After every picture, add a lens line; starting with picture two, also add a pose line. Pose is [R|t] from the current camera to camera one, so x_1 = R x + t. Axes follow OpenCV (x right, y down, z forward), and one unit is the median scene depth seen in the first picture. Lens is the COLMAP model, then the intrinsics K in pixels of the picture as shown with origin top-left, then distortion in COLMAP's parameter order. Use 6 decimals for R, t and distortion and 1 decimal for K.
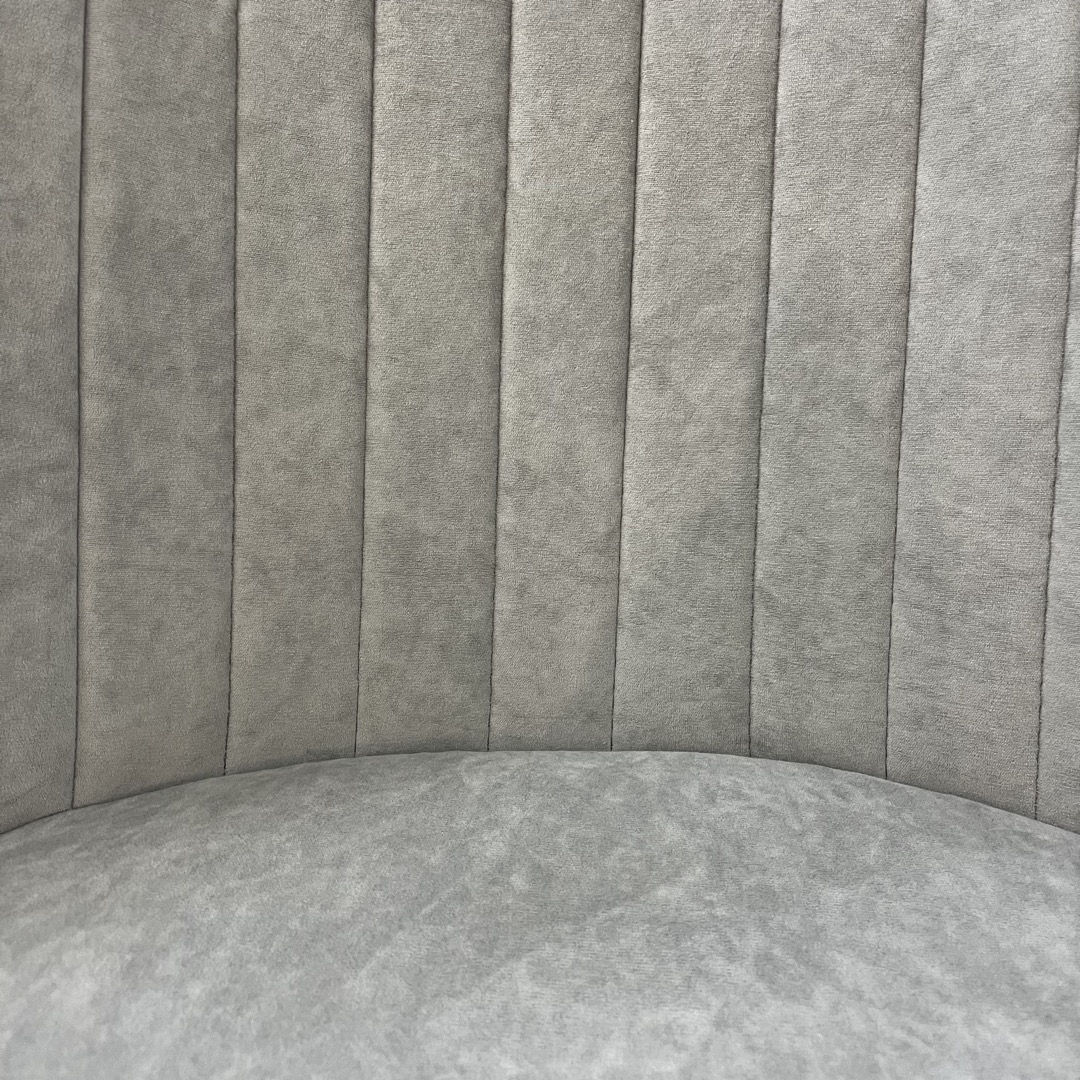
lens RADIAL K [[1113.6, 0, 540.0], [0, 1113.6, 540.0], [0, 0, 1]] dist [0.015782, 0.024476]
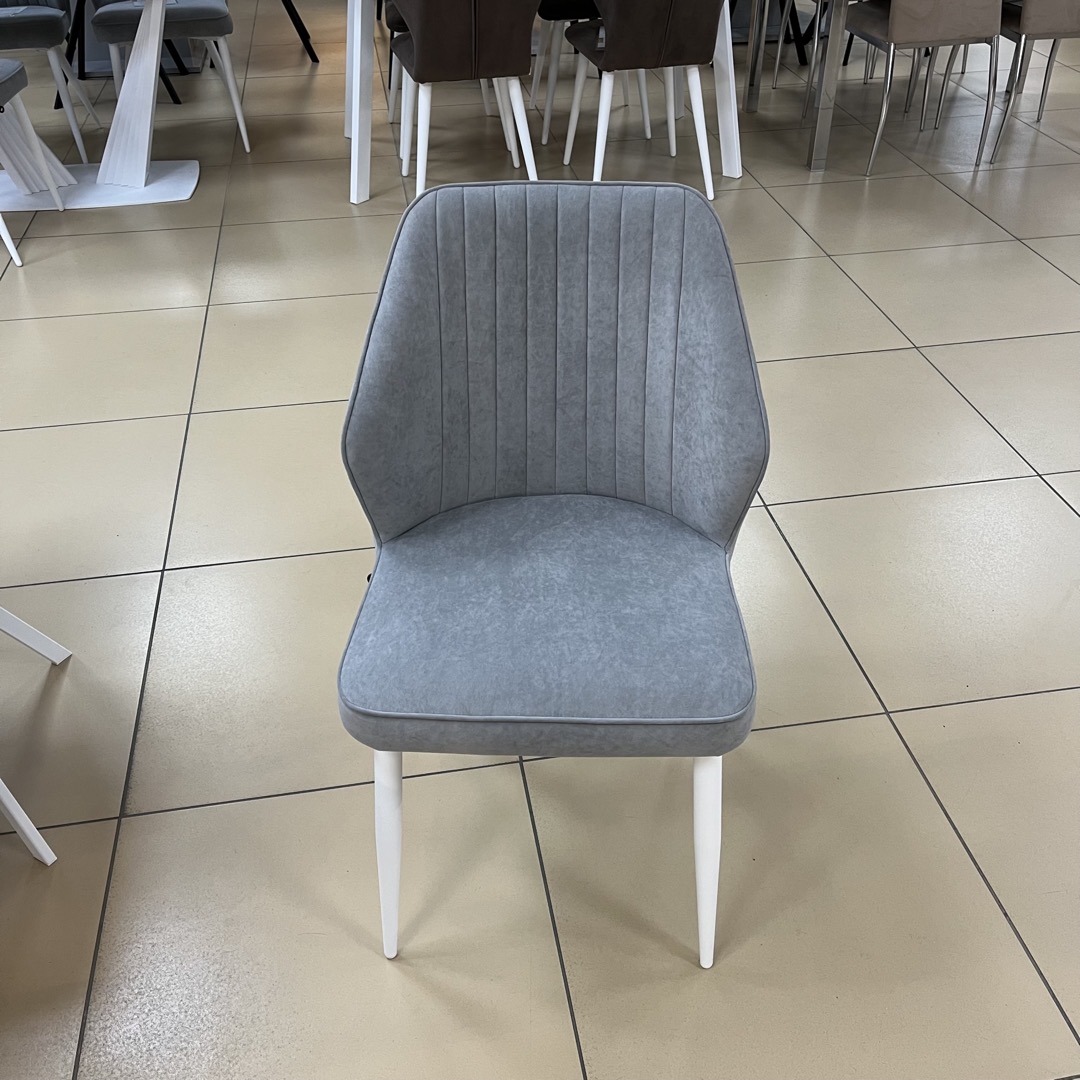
lens RADIAL K [[1113.6, 0, 540.0], [0, 1113.6, 540.0], [0, 0, 1]] dist [0.015782, 0.024476]
pose [[0.998136, -0.048045, 0.037644, -0.177613], [0.036587, 0.964632, 0.261047, -0.828029], [-0.048855, -0.259183, 0.964592, -3.443650]]
